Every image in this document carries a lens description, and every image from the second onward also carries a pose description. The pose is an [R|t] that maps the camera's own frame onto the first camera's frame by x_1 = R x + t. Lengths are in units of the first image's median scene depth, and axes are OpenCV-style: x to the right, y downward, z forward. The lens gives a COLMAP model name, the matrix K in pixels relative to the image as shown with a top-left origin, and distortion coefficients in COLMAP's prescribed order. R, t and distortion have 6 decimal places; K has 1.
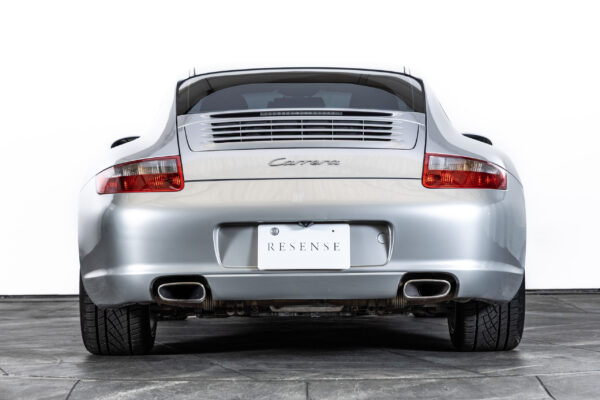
lens RADIAL K [[1579.0, 0, 298.4], [0, 1579.0, 201.6], [0, 0, 1]] dist [-0.020745, 0.000000]
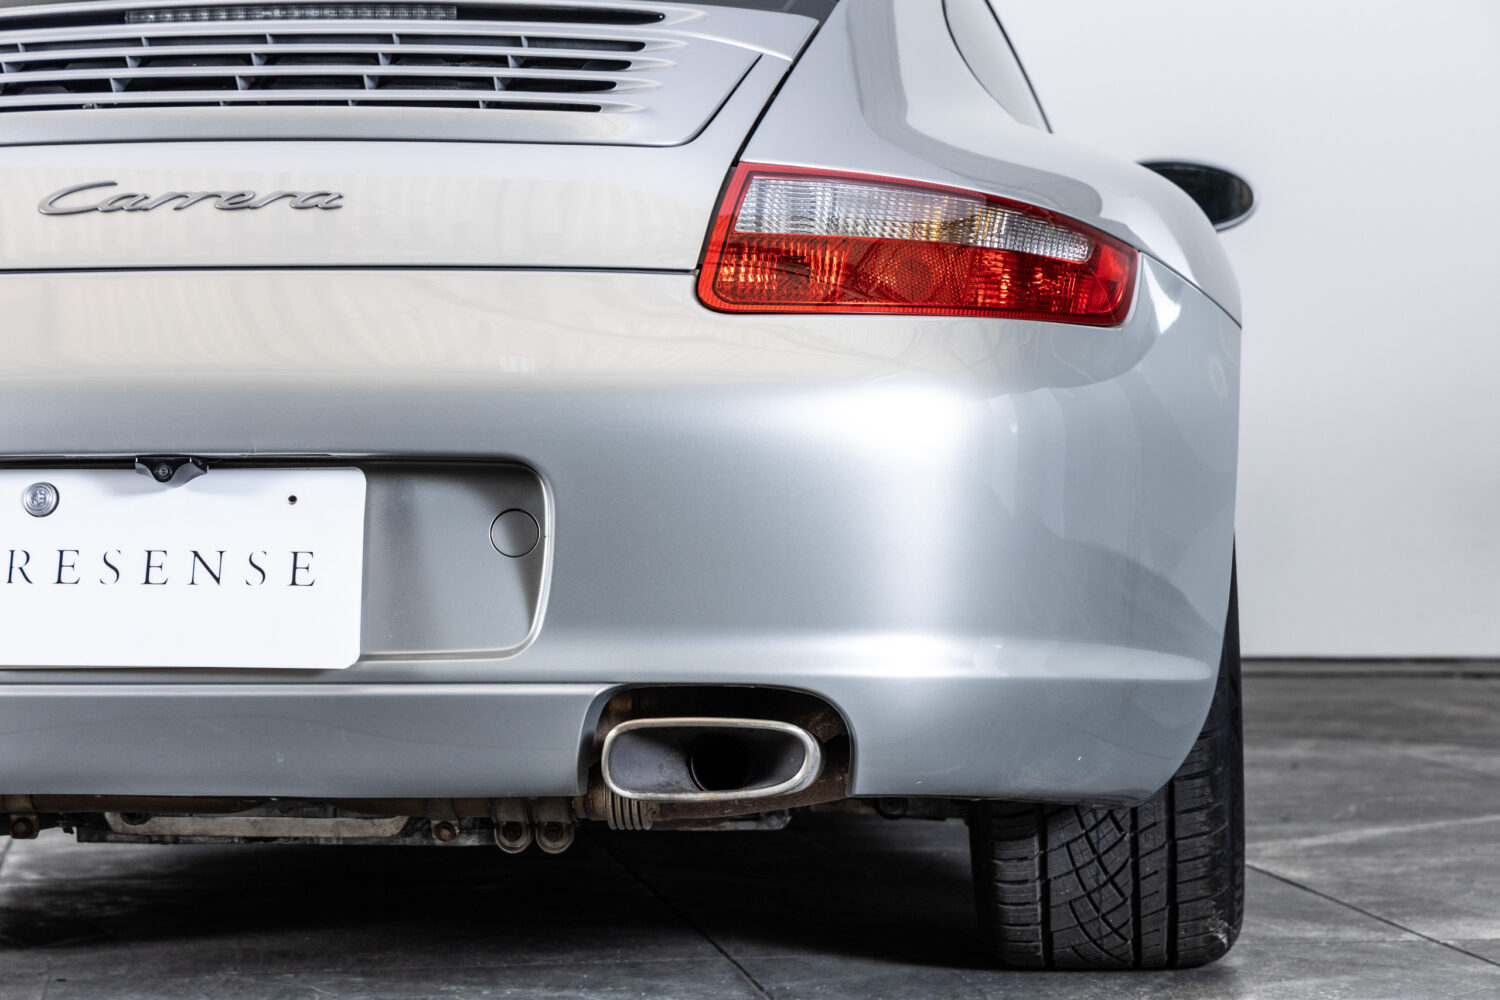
lens RADIAL K [[3332.0, 0, 757.5], [0, 3332.0, 505.9], [0, 0, 1]] dist [0.032607, 0.000000]
pose [[0.993760, 0.007513, -0.111287, 0.137672], [-0.004240, 0.999552, 0.029621, 0.004936], [0.111460, -0.028964, 0.993347, 0.516997]]
